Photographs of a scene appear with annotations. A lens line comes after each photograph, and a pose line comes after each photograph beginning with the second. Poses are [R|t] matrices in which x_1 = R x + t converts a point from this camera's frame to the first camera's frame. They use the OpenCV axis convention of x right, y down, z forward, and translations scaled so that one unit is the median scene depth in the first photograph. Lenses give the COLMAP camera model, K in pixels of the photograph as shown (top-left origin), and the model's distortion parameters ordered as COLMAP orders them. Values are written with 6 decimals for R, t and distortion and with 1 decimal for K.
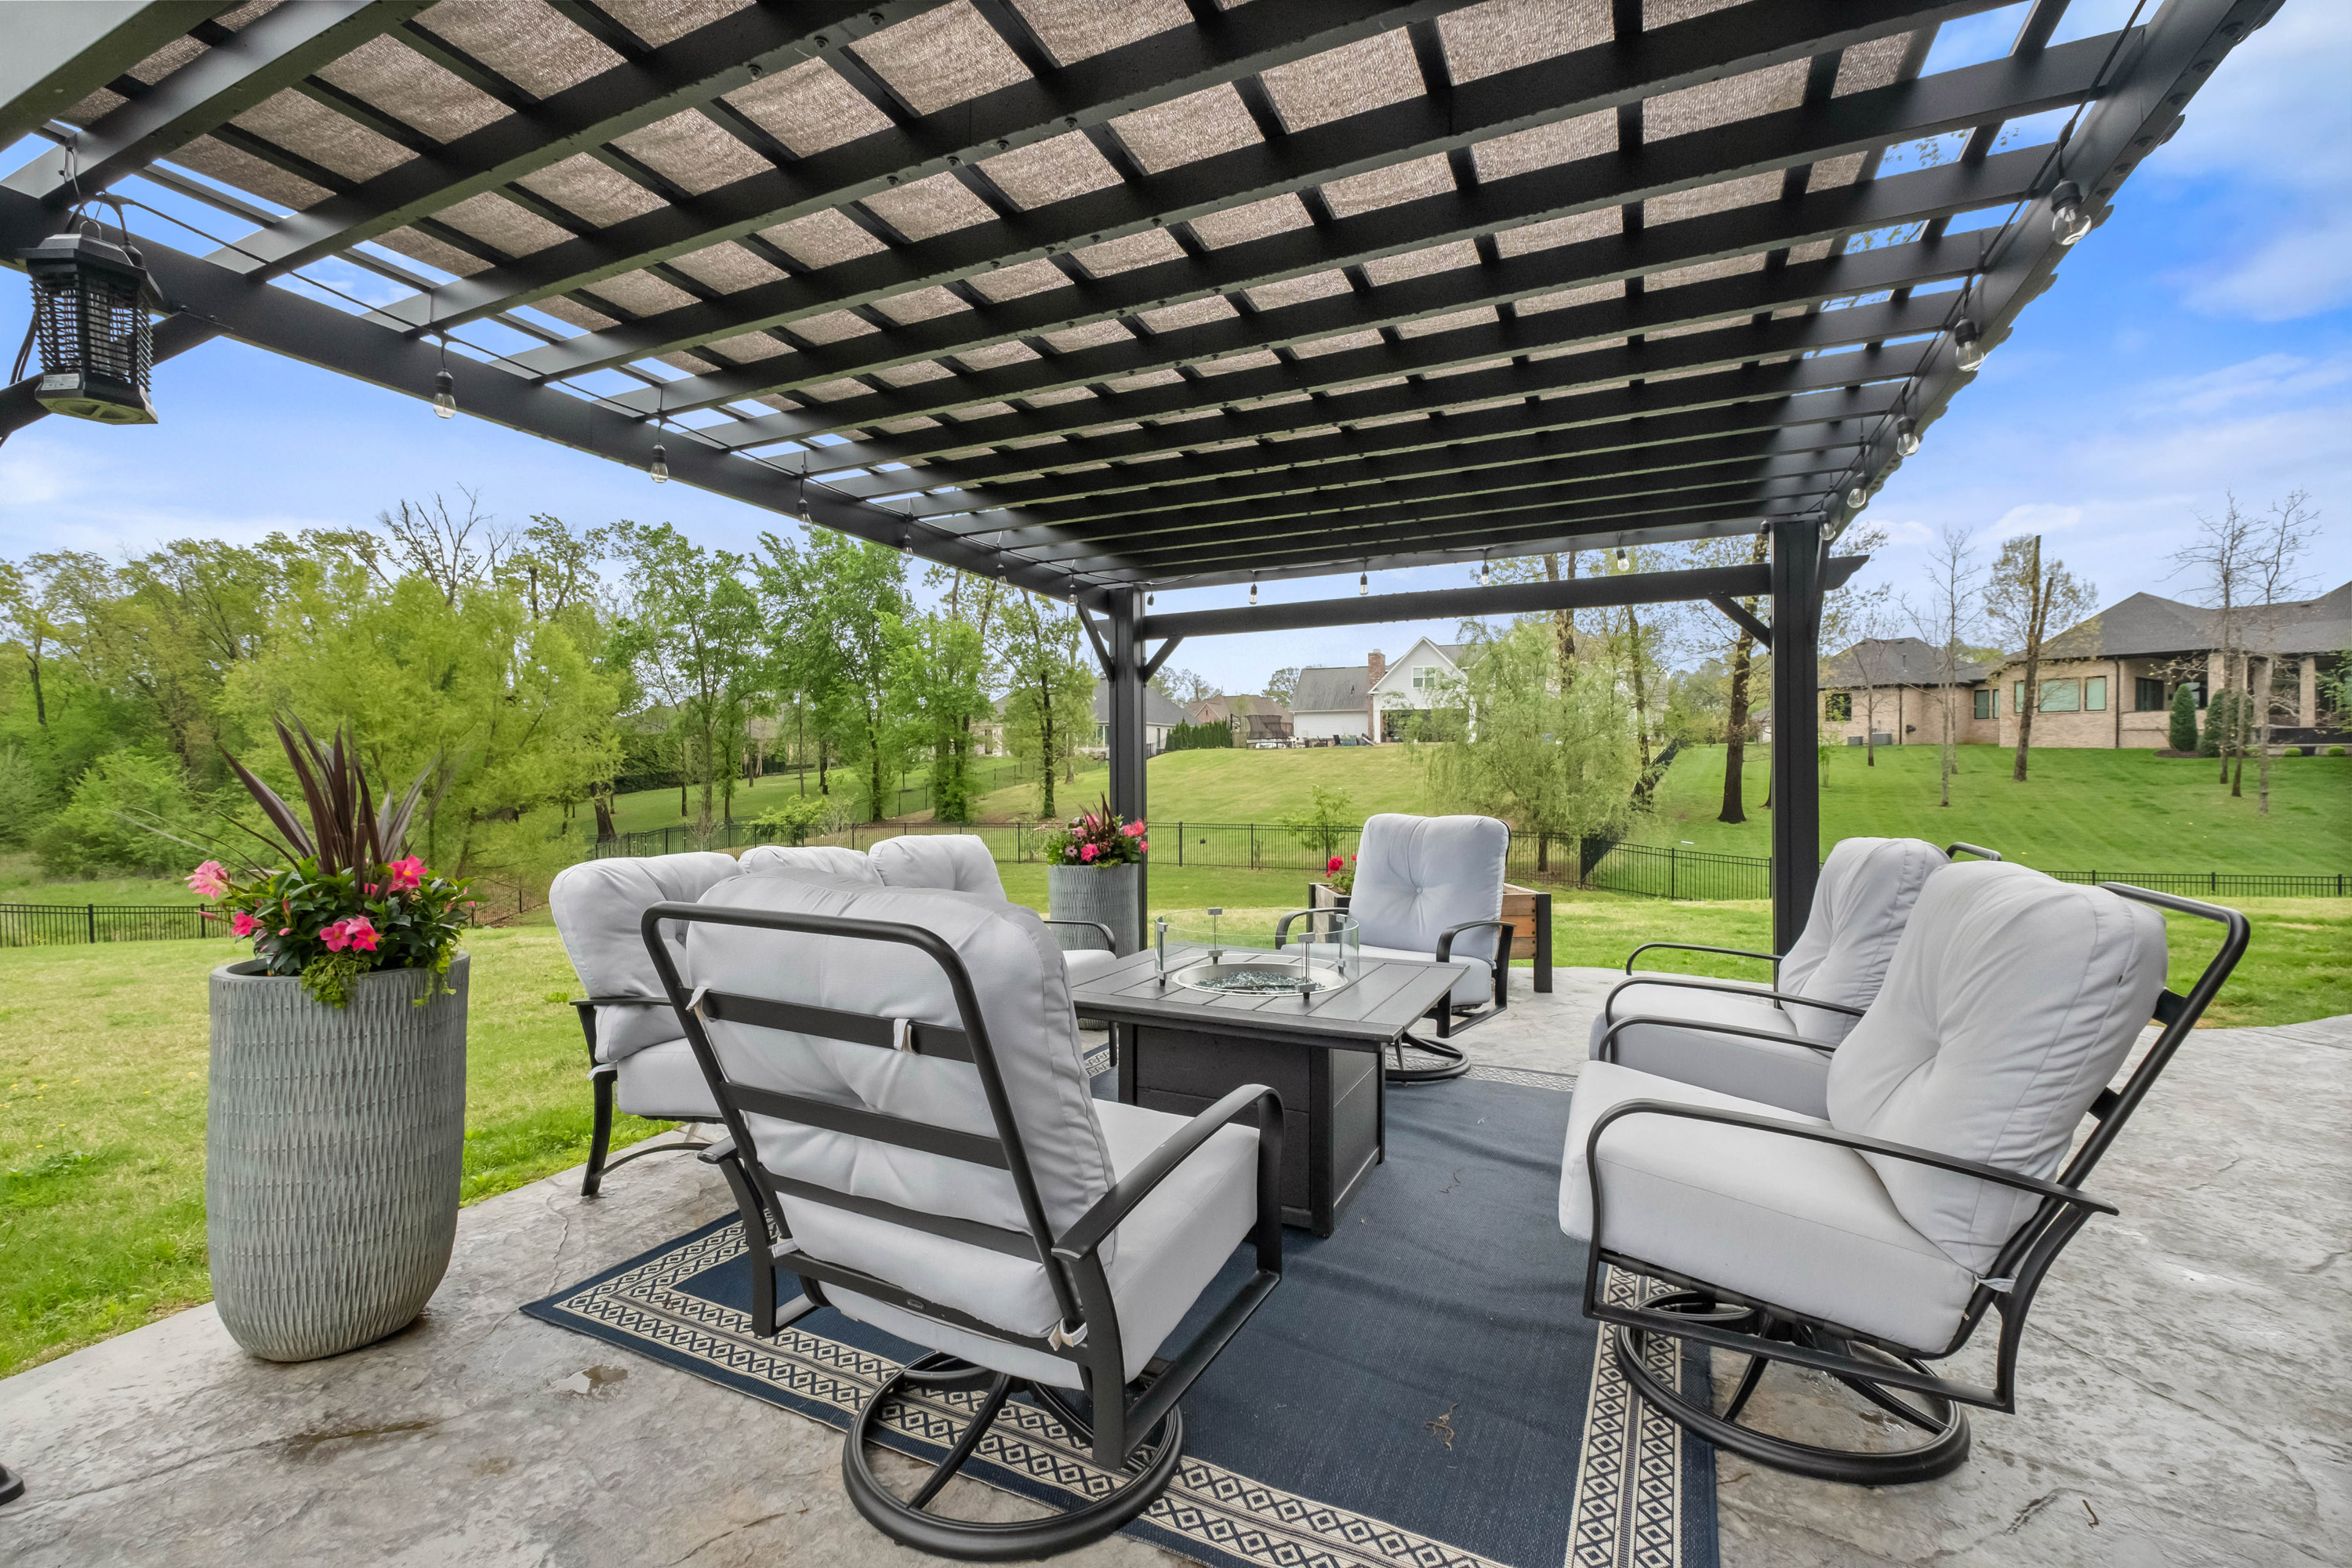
lens RADIAL K [[1034.3, 0, 1173.4], [0, 1034.3, 745.7], [0, 0, 1]] dist [0.000888, -0.004229]
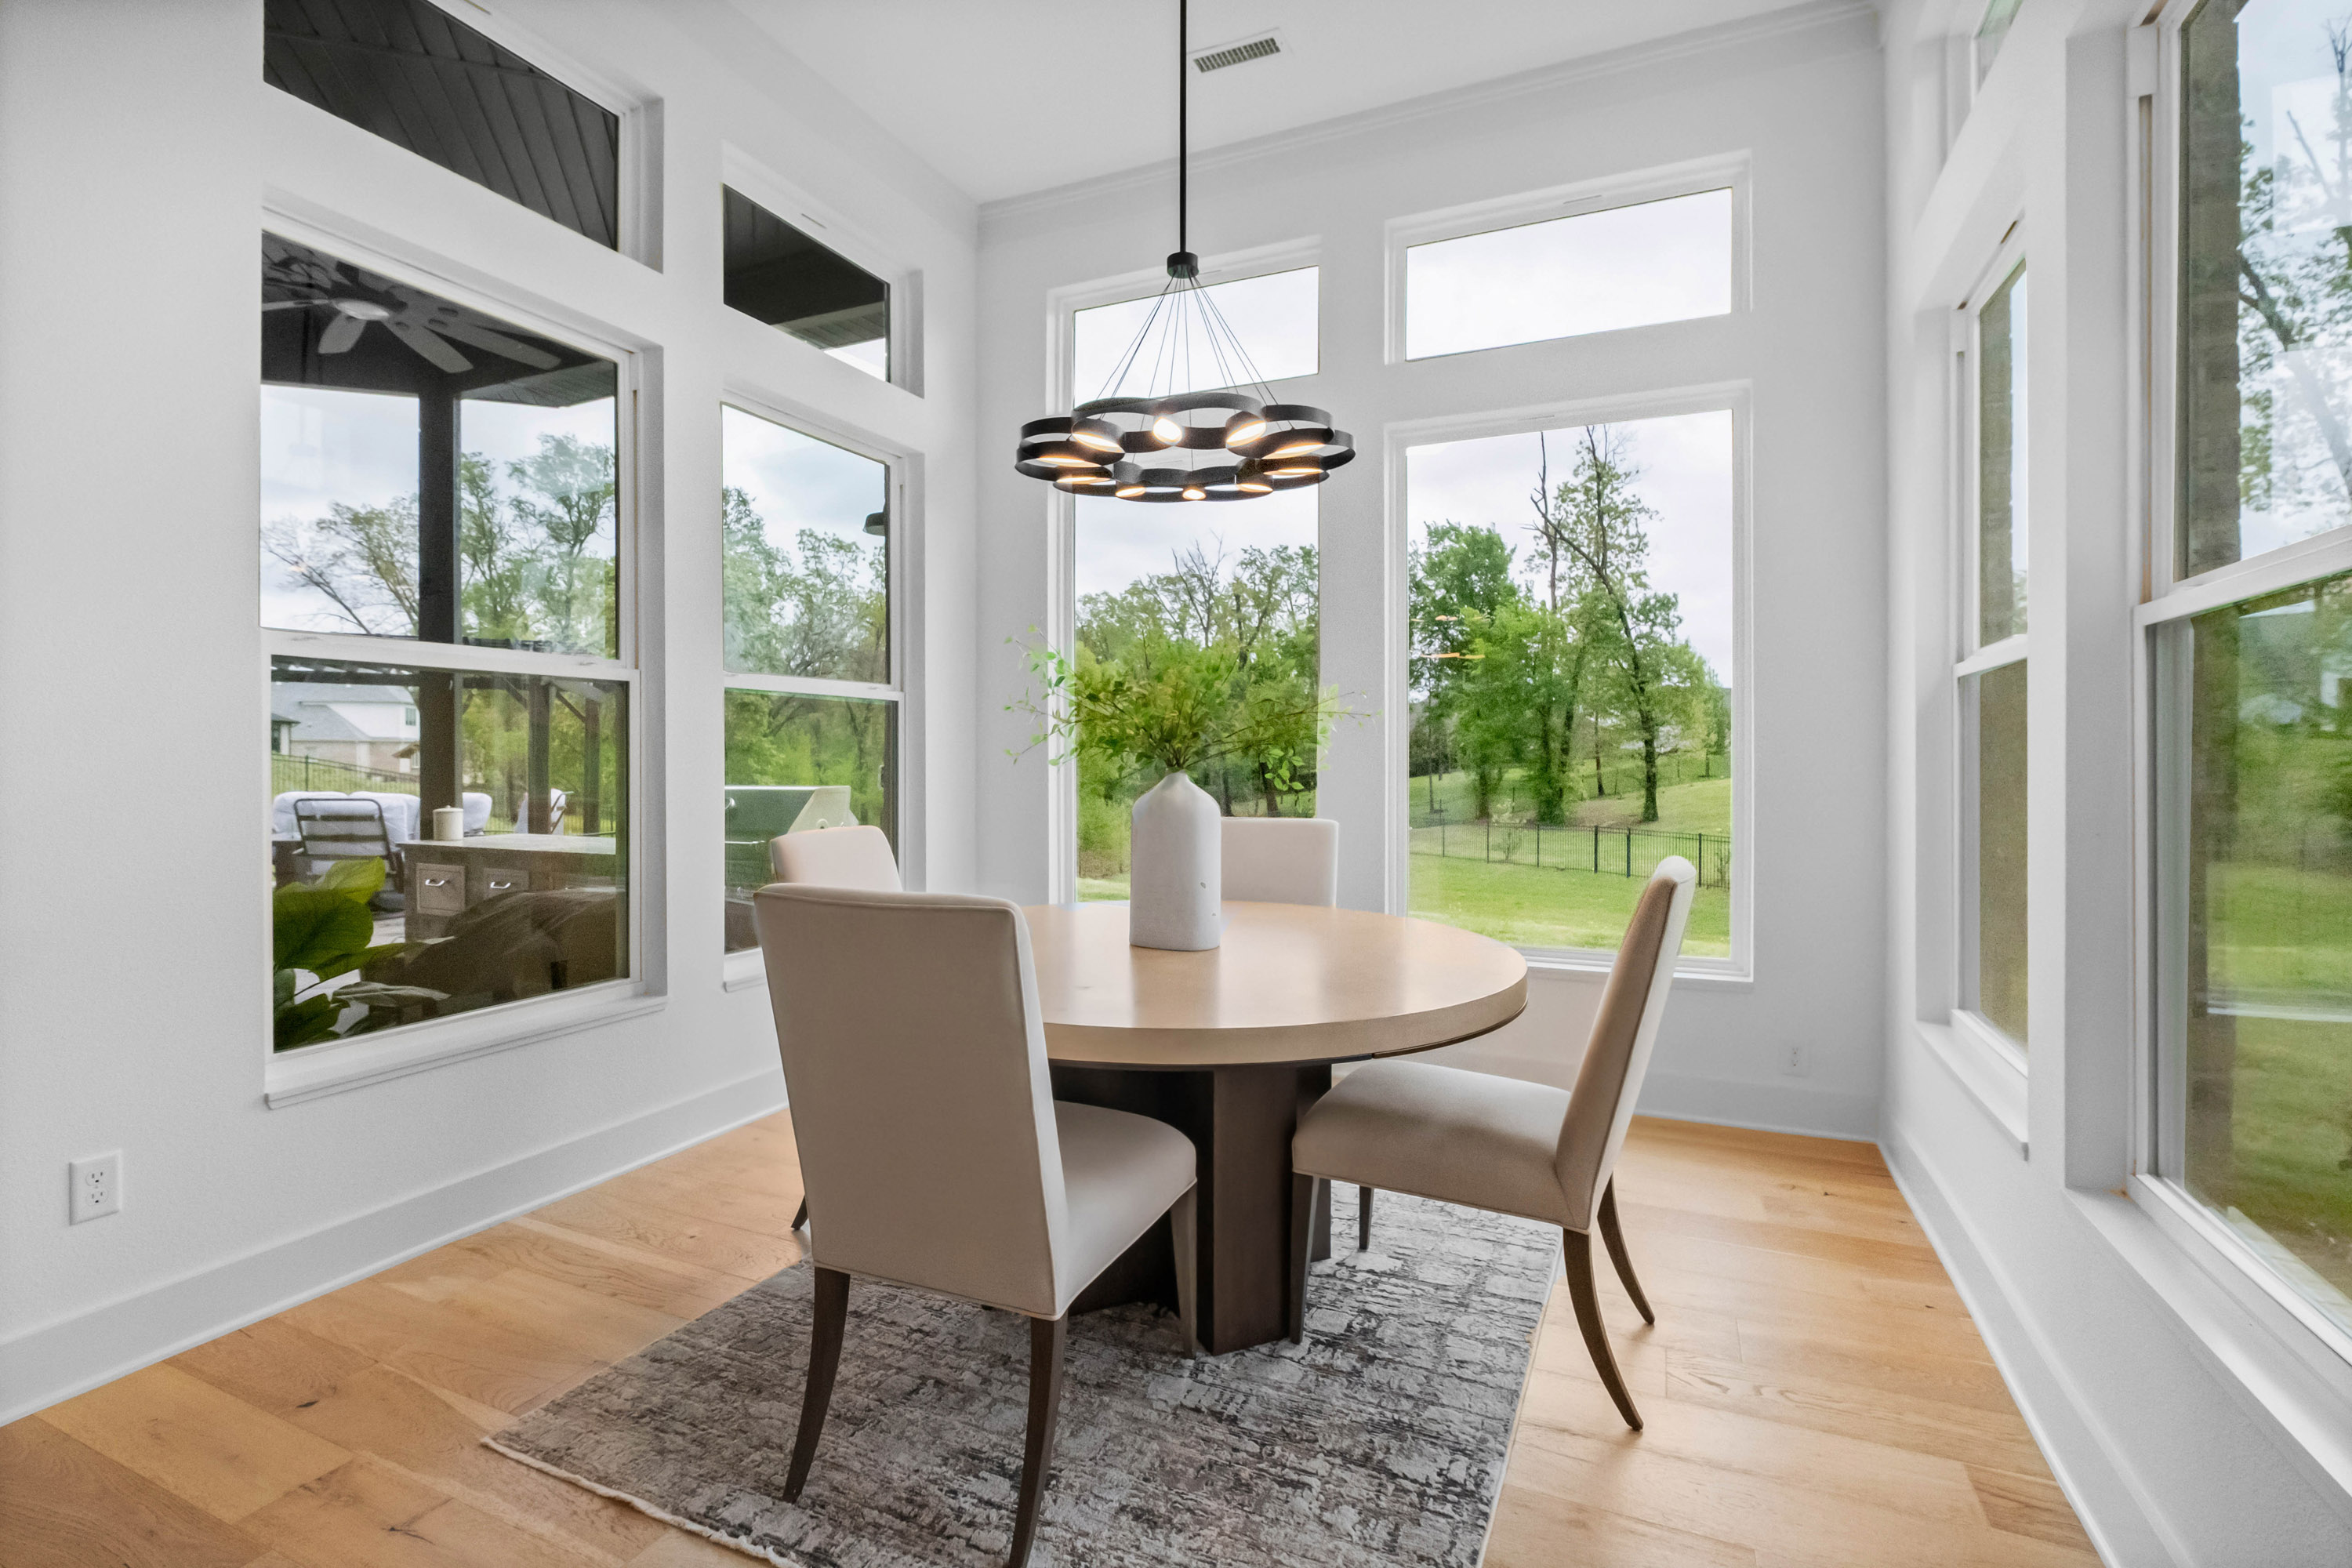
lens RADIAL K [[1102.7, 0, 1178.9], [0, 1102.7, 765.7], [0, 0, 1]] dist [-0.021638, 0.000044]
pose [[0.720553, 0.009498, -0.693334, 0.204433], [0.008842, 0.999699, 0.022884, -0.002318], [0.693343, -0.022619, 0.720253, 0.026368]]
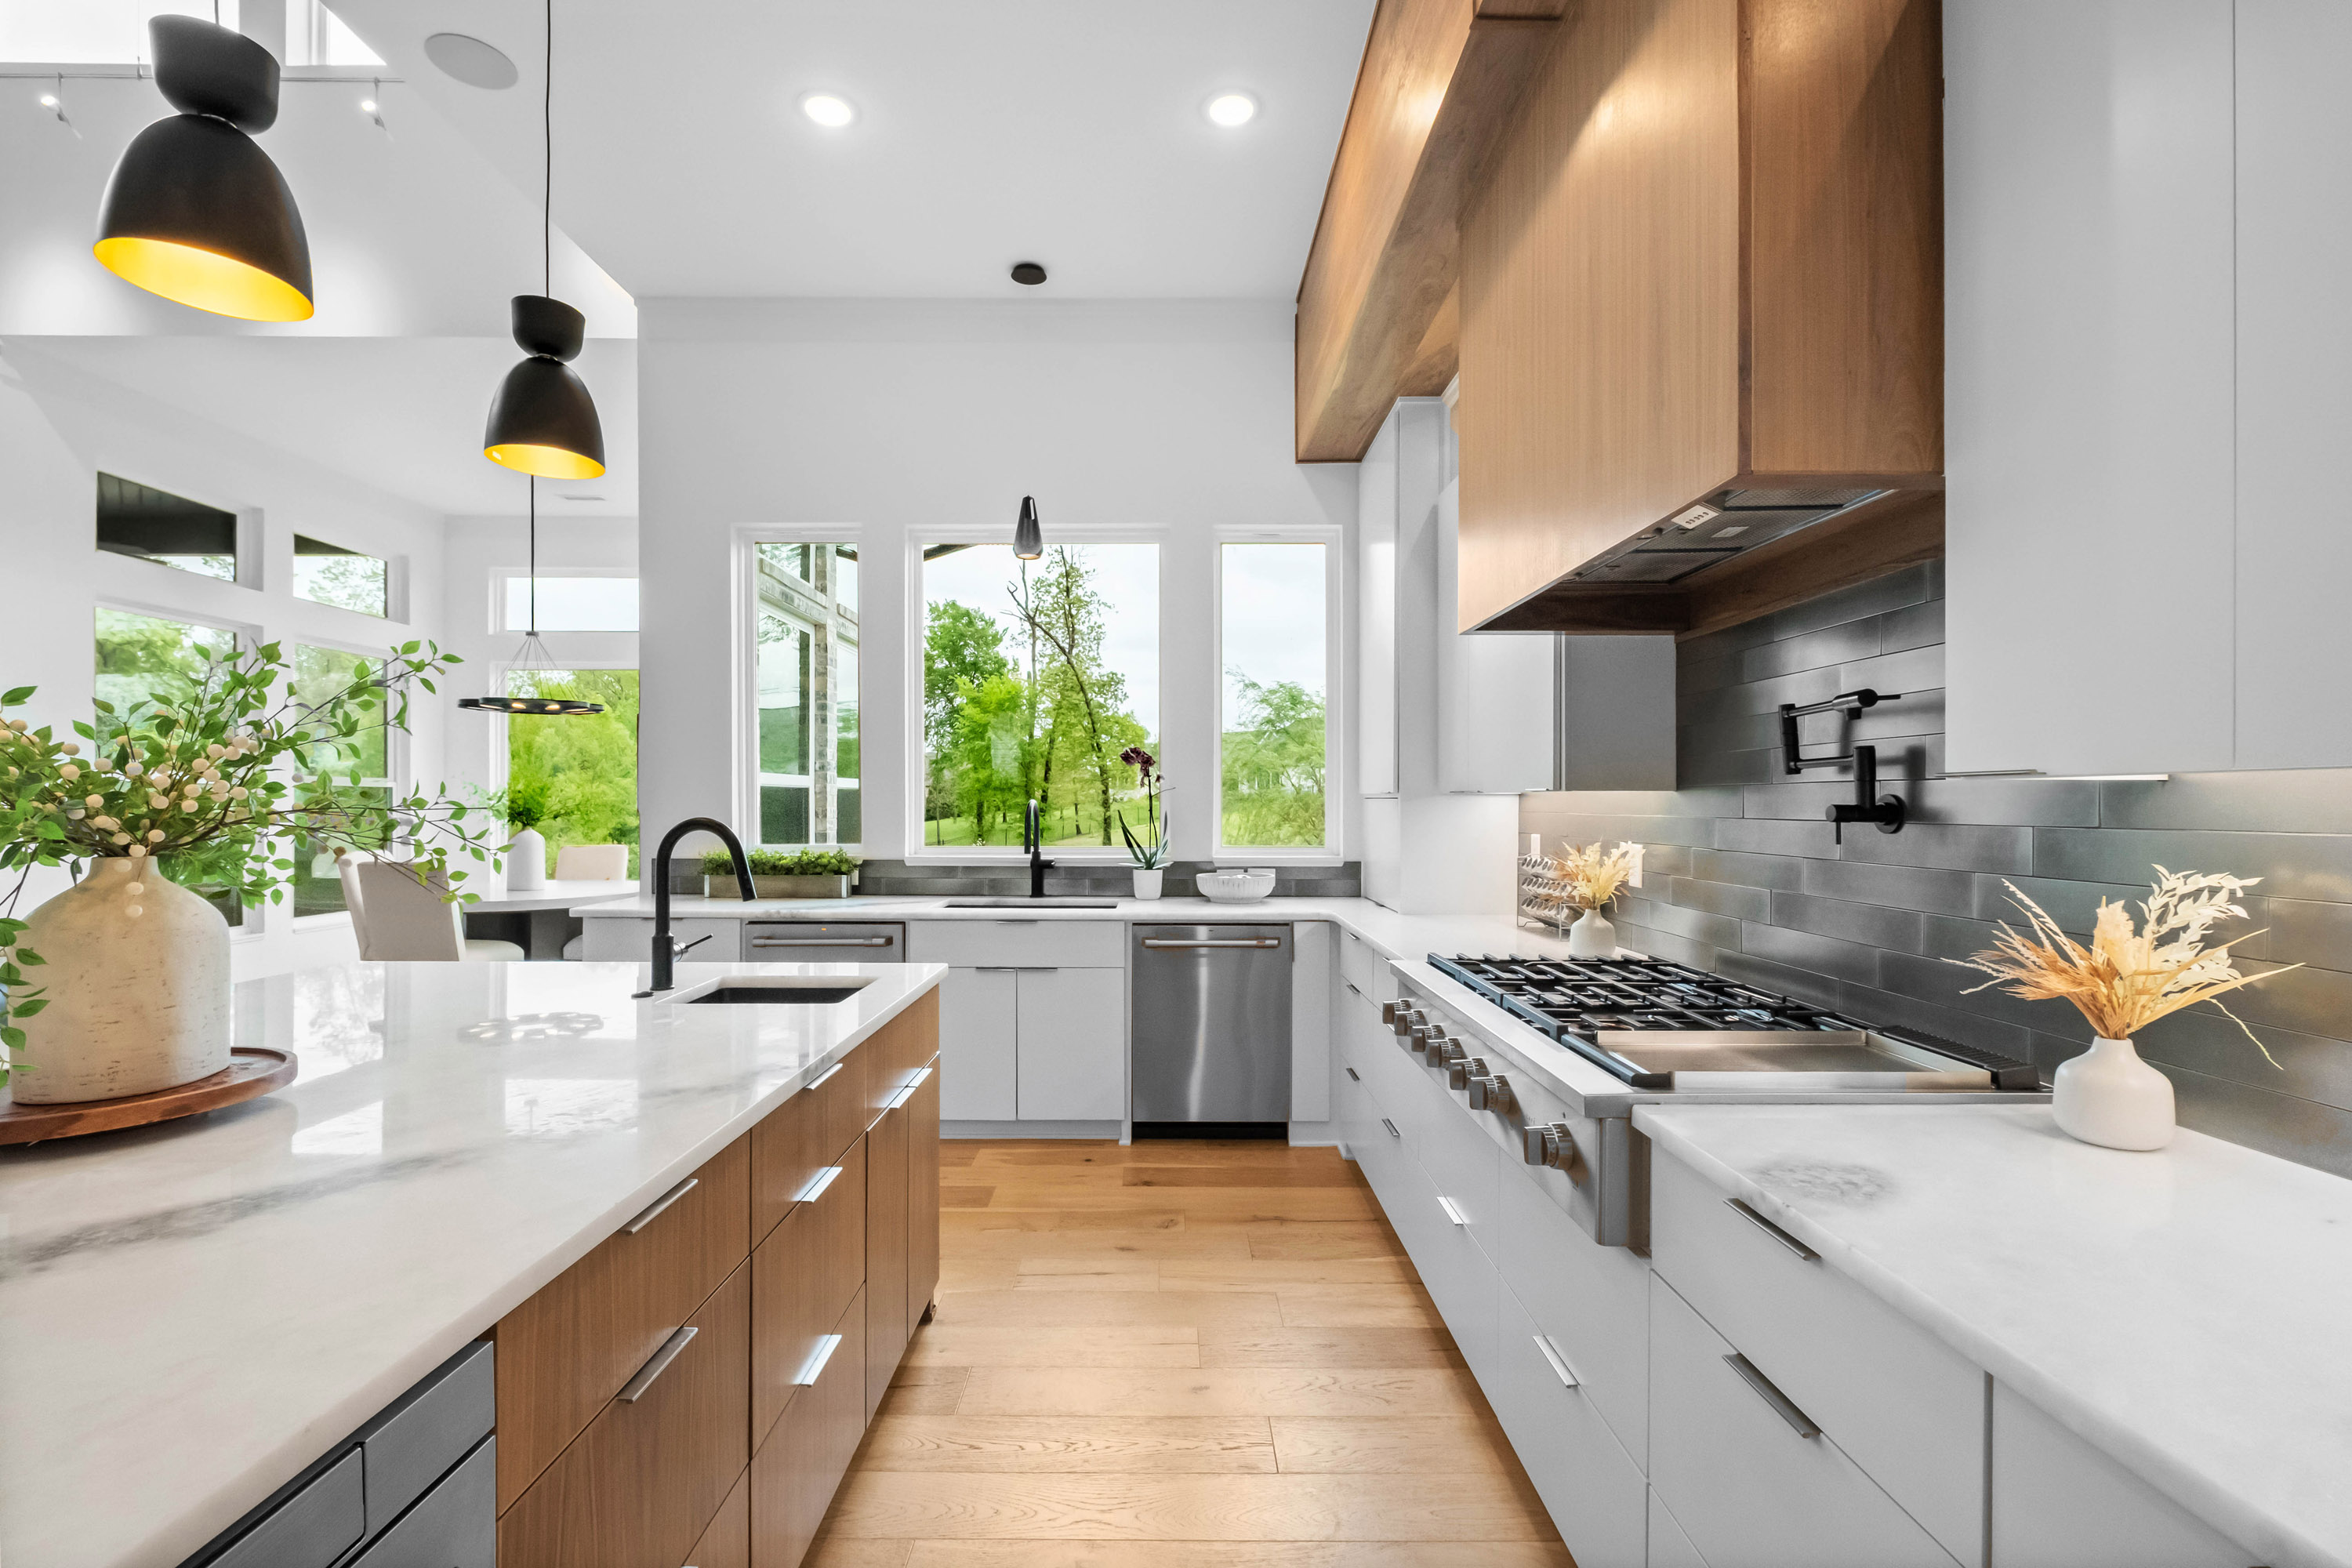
lens RADIAL K [[1034.3, 0, 1175.4], [0, 1034.3, 801.5], [0, 0, 1]] dist [0.000888, -0.004229]
pose [[0.941000, 0.006016, -0.338354, 0.273344], [-0.000088, 0.999846, 0.017531, -0.005826], [0.338408, -0.016467, 0.940855, -0.020324]]
